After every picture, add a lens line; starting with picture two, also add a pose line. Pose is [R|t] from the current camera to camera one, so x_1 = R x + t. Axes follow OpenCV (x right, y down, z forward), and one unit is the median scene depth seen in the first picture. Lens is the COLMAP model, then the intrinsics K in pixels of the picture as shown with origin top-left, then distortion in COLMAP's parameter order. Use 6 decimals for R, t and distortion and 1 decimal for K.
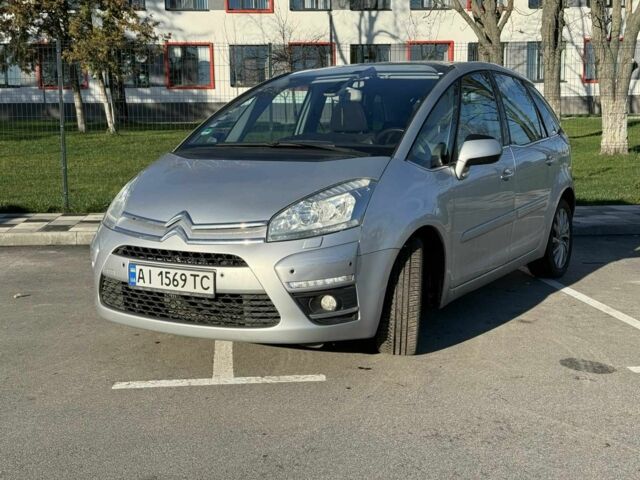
lens RADIAL K [[859.3, 0, 319.5], [0, 859.3, 252.5], [0, 0, 1]] dist [0.155165, -0.006865]
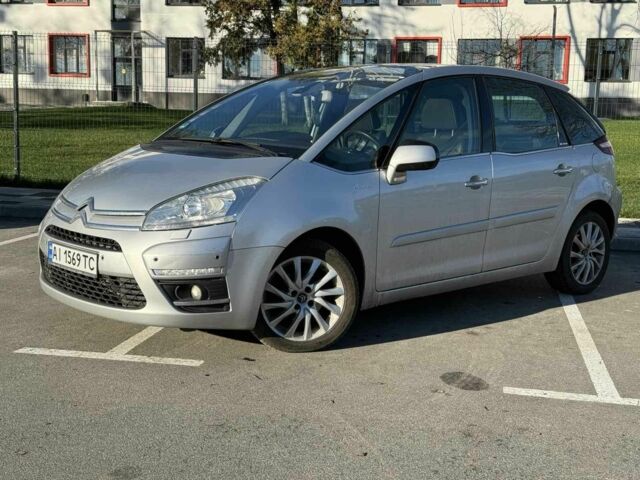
lens RADIAL K [[857.4, 0, 320.0], [0, 857.4, 240.0], [0, 0, 1]] dist [0.264555, -0.598020]
pose [[0.961212, 0.074889, -0.265449, 0.408261], [-0.076809, 0.997041, 0.003155, -0.019159], [0.264900, 0.017356, 0.964120, 0.016948]]
